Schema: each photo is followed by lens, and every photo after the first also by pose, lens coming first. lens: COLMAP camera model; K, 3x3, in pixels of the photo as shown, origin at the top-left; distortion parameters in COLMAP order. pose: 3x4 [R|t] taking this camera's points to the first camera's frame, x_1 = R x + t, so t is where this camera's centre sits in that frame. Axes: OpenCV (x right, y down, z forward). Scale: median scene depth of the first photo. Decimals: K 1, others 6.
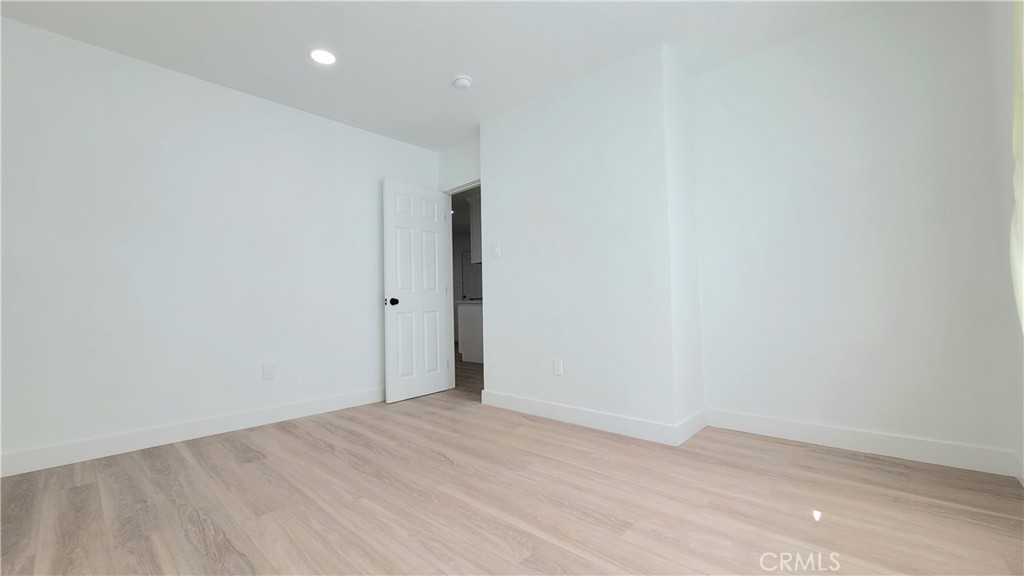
lens RADIAL K [[419.6, 0, 511.1], [0, 419.6, 286.7], [0, 0, 1]] dist [0.000703, 0.000010]
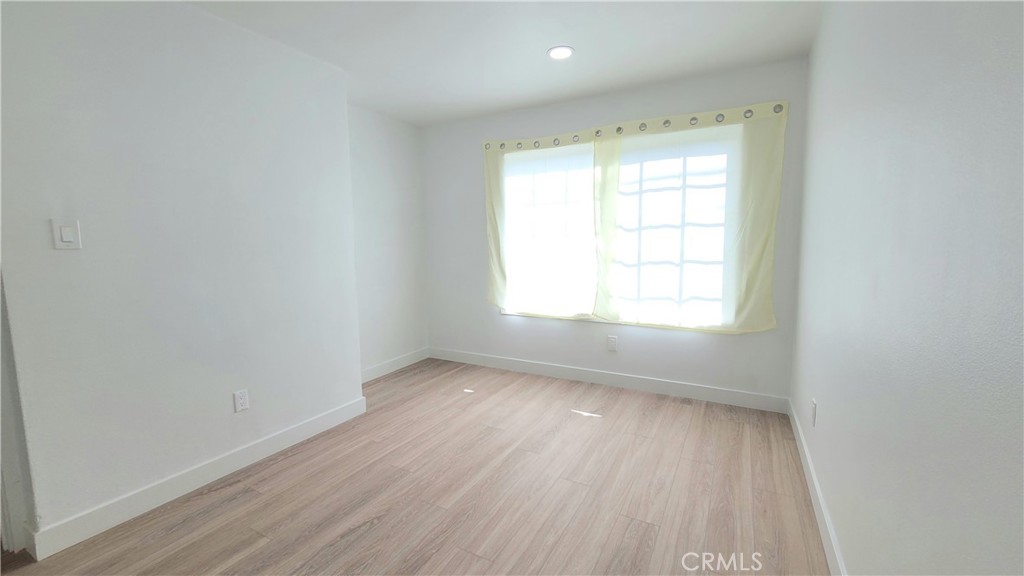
lens RADIAL K [[419.6, 0, 511.1], [0, 419.6, 286.7], [0, 0, 1]] dist [0.000703, 0.000010]
pose [[-0.249893, -0.075197, 0.965349, -1.037334], [-0.018336, 0.997169, 0.072929, -0.113849], [-0.968100, 0.000524, -0.250564, 1.002809]]
